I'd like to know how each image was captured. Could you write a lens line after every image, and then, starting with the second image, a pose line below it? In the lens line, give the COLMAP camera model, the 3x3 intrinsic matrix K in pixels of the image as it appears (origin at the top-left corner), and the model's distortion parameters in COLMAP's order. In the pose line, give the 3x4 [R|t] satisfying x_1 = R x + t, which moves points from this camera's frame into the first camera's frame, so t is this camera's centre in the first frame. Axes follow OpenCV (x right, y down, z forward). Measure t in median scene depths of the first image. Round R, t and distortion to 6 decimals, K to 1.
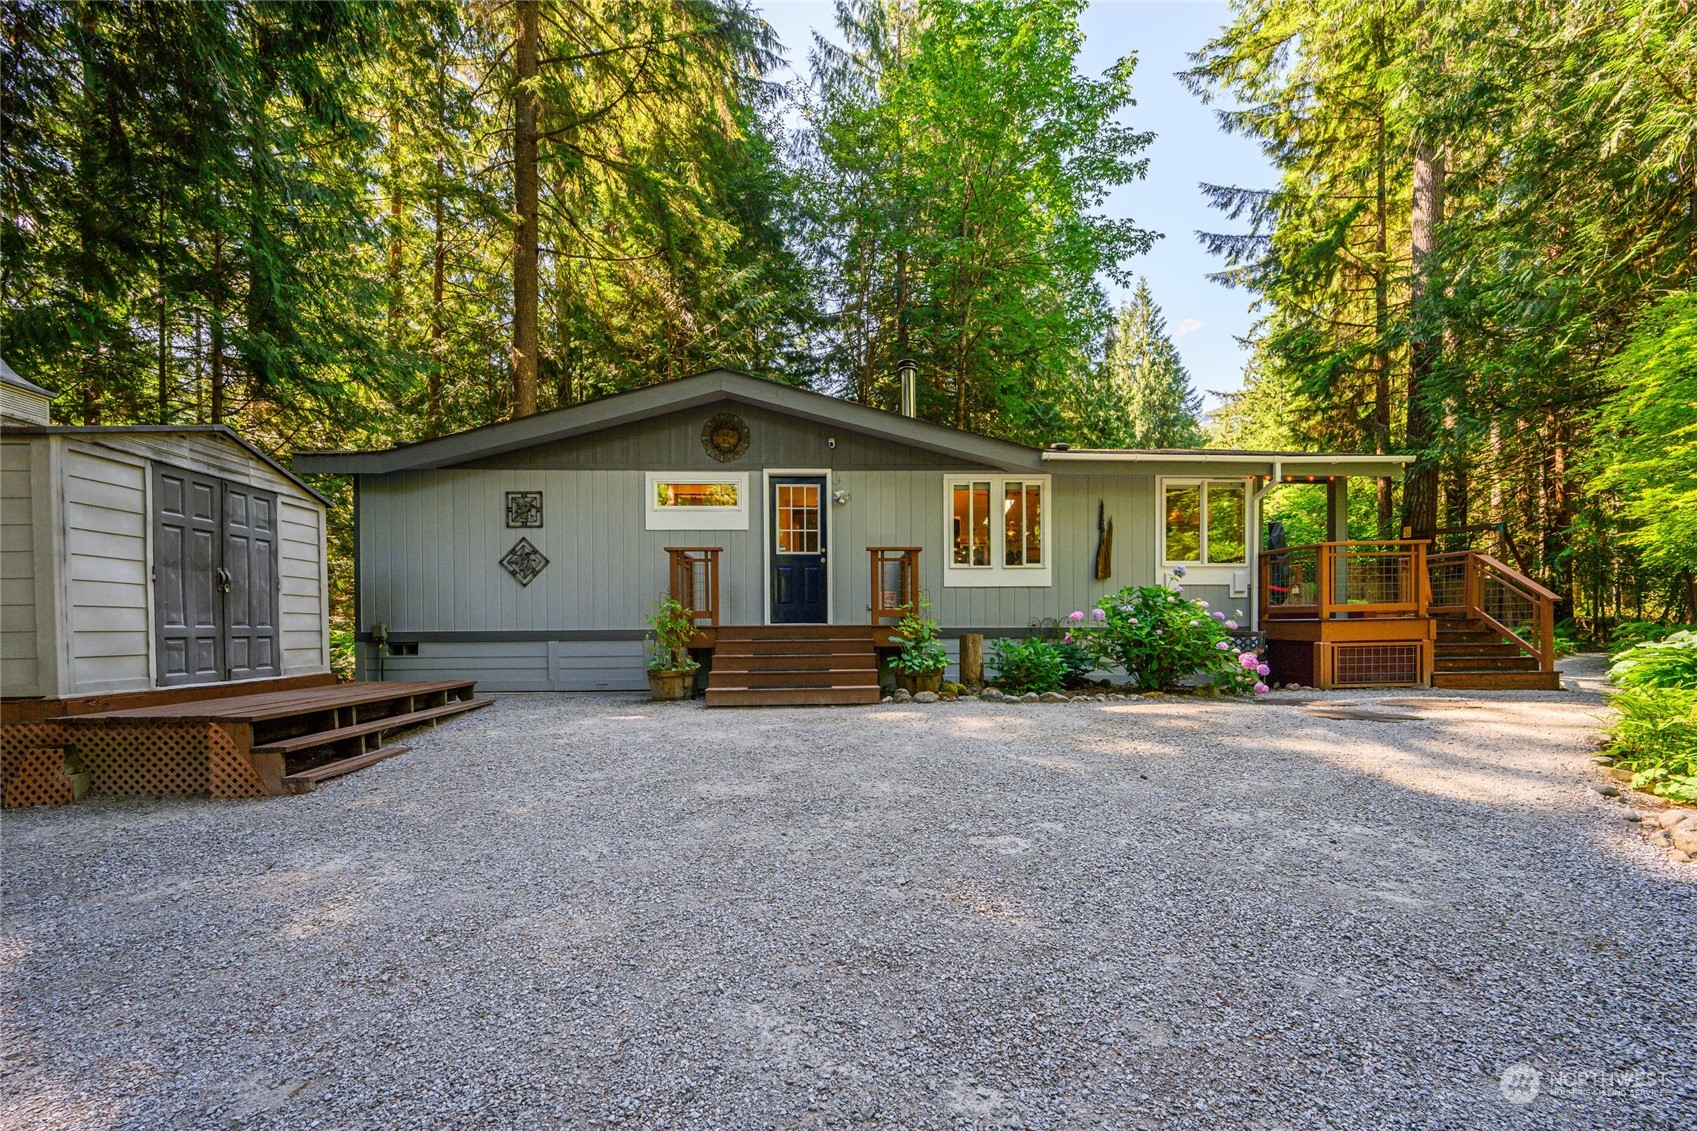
lens RADIAL K [[747.6, 0, 849.6], [0, 747.6, 641.8], [0, 0, 1]] dist [0.000928, -0.000050]
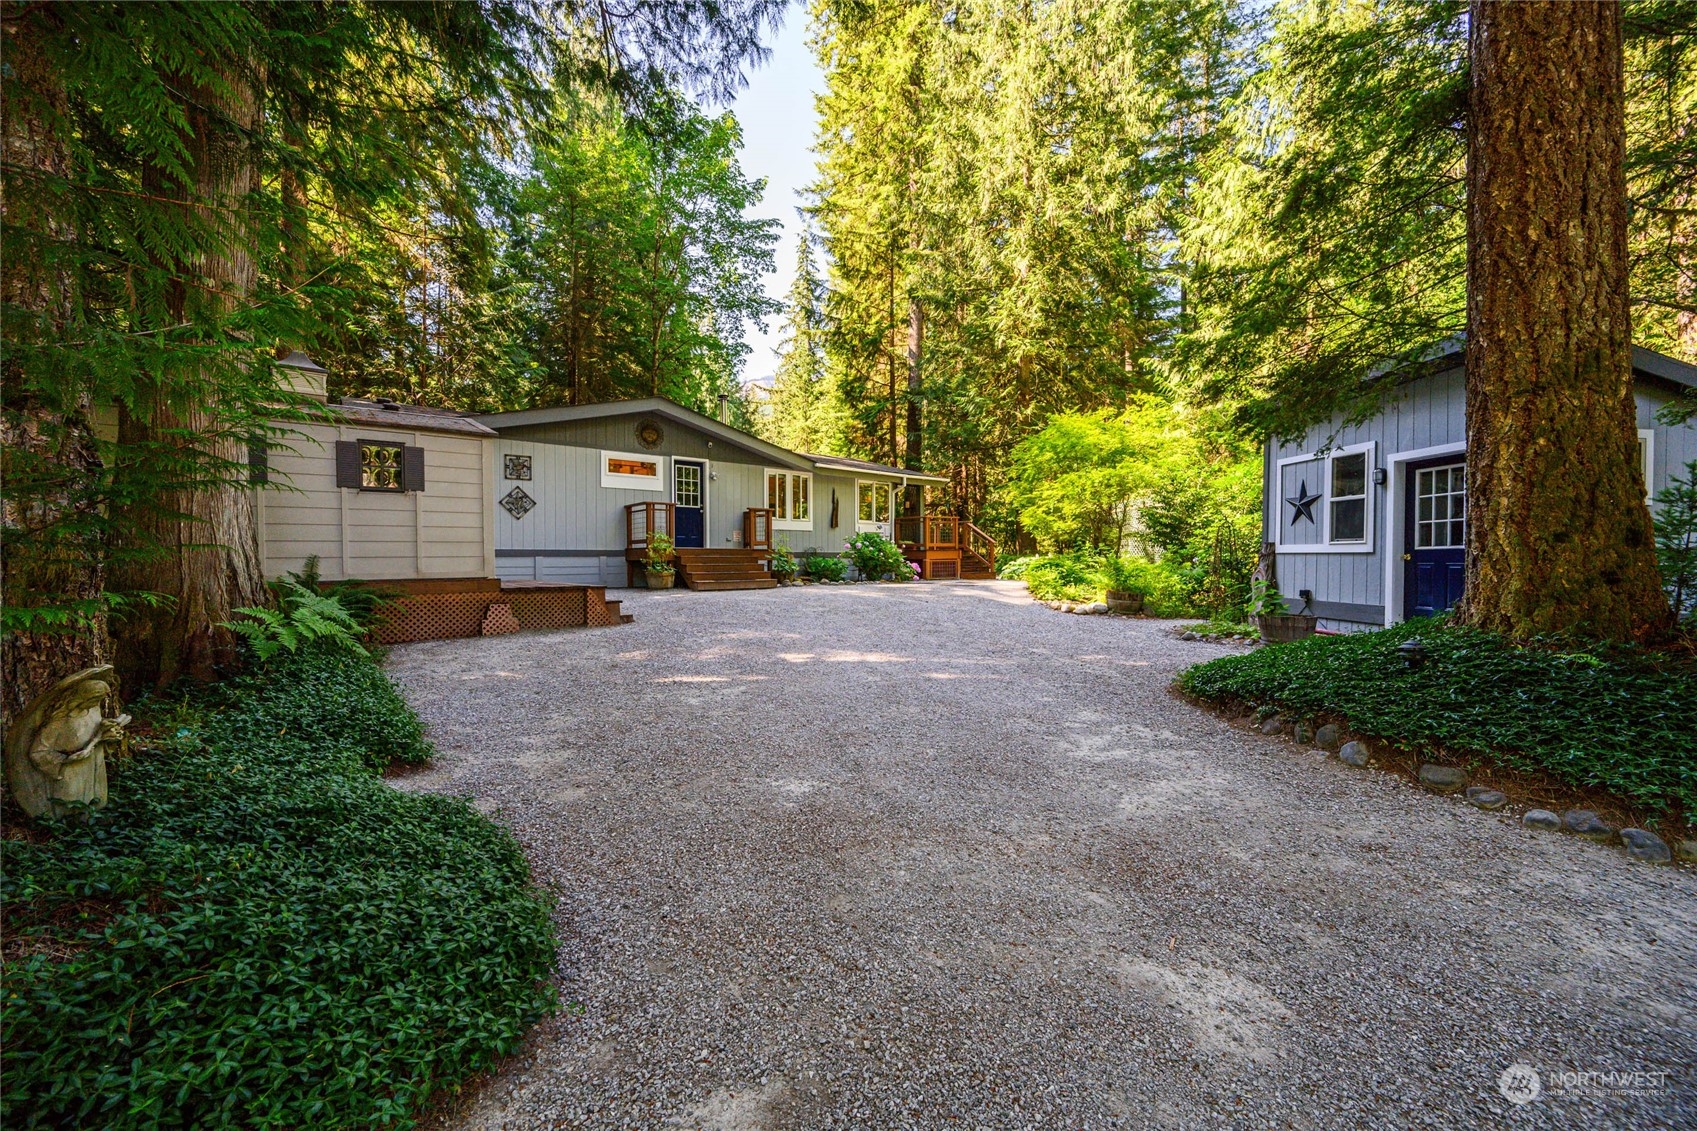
lens RADIAL K [[664.7, 0, 848.5], [0, 664.7, 565.5], [0, 0, 1]] dist [0.000515, -0.000096]
pose [[0.804136, 0.001394, 0.594444, -0.676332], [0.004494, 0.999954, -0.008424, 0.030663], [-0.594429, 0.009445, 0.804093, -0.434801]]
